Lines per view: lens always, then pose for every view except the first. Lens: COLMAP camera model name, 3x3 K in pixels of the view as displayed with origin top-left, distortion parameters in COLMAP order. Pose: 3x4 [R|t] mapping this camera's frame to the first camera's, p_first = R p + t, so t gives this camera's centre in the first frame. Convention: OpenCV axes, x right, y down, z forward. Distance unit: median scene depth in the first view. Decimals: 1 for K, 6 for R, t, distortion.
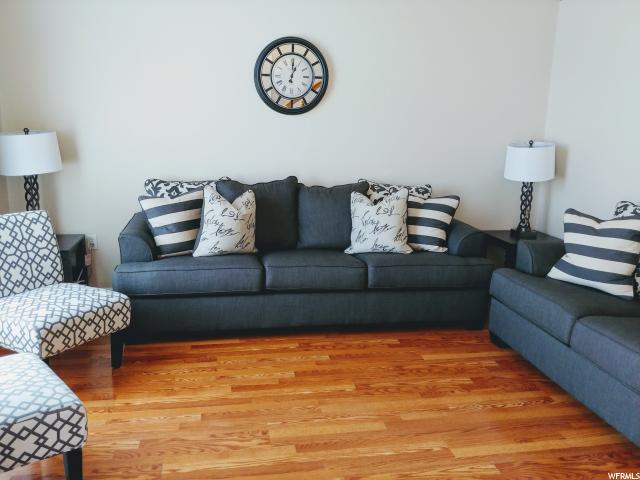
lens RADIAL K [[564.0, 0, 320.0], [0, 564.0, 240.0], [0, 0, 1]] dist [-0.010334, -0.020228]
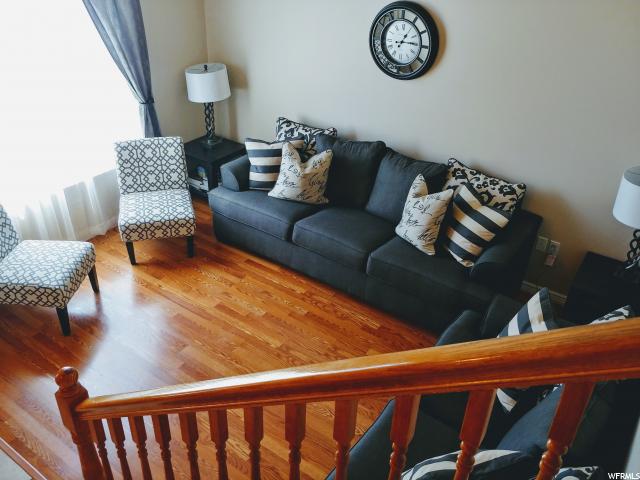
lens RADIAL K [[565.2, 0, 320.0], [0, 565.2, 240.0], [0, 0, 1]] dist [0.048288, -0.008045]
pose [[0.690130, 0.371066, -0.621314, 0.681886], [-0.157126, 0.914891, 0.371869, -0.367562], [0.706422, -0.159013, 0.689698, 0.181584]]
